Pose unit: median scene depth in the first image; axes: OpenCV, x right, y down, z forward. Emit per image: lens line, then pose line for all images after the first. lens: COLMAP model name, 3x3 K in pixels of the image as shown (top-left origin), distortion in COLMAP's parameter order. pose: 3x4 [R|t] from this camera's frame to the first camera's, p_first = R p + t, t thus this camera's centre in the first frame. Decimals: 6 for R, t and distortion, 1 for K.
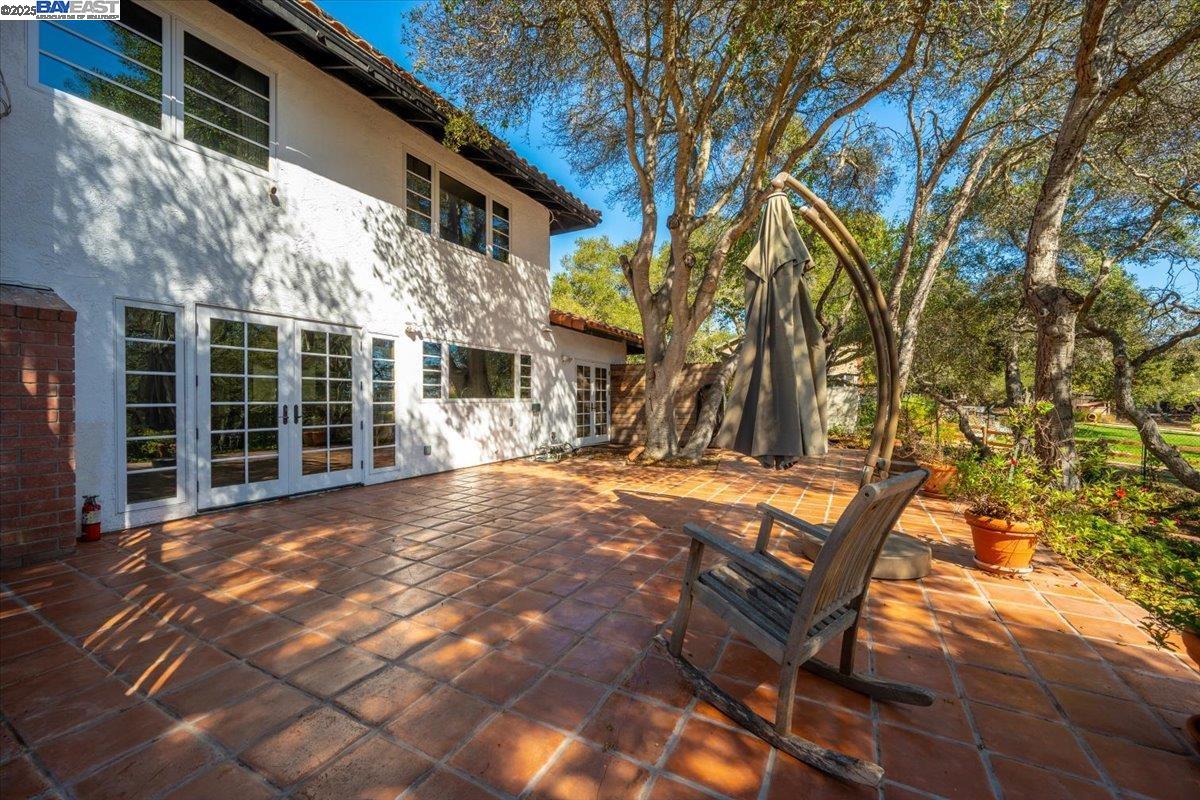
lens RADIAL K [[466.7, 0, 600.7], [0, 466.7, 400.9], [0, 0, 1]] dist [-0.005600, 0.000742]
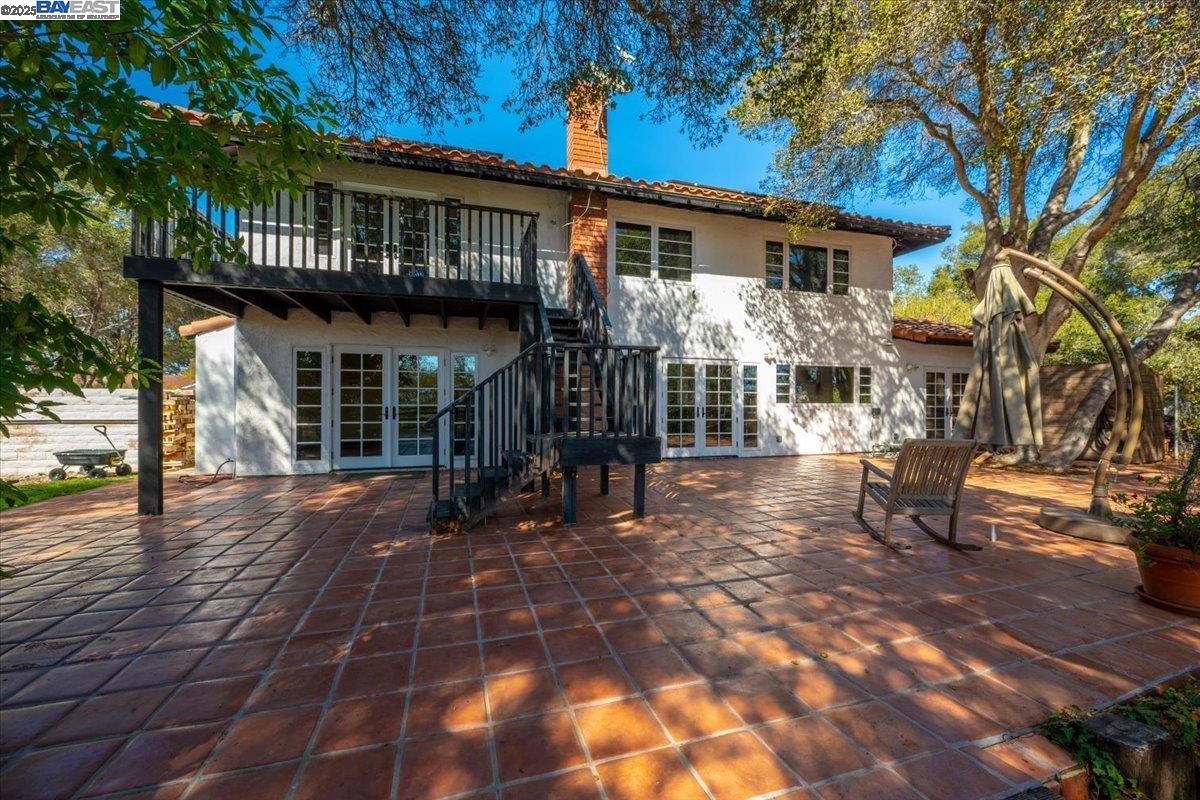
lens RADIAL K [[466.7, 0, 597.5], [0, 466.7, 404.1], [0, 0, 1]] dist [-0.005600, 0.000742]
pose [[0.716806, 0.004905, -0.697255, 0.245558], [-0.006271, 0.999980, 0.000587, -0.000565], [0.697244, 0.003952, 0.716823, -0.457433]]
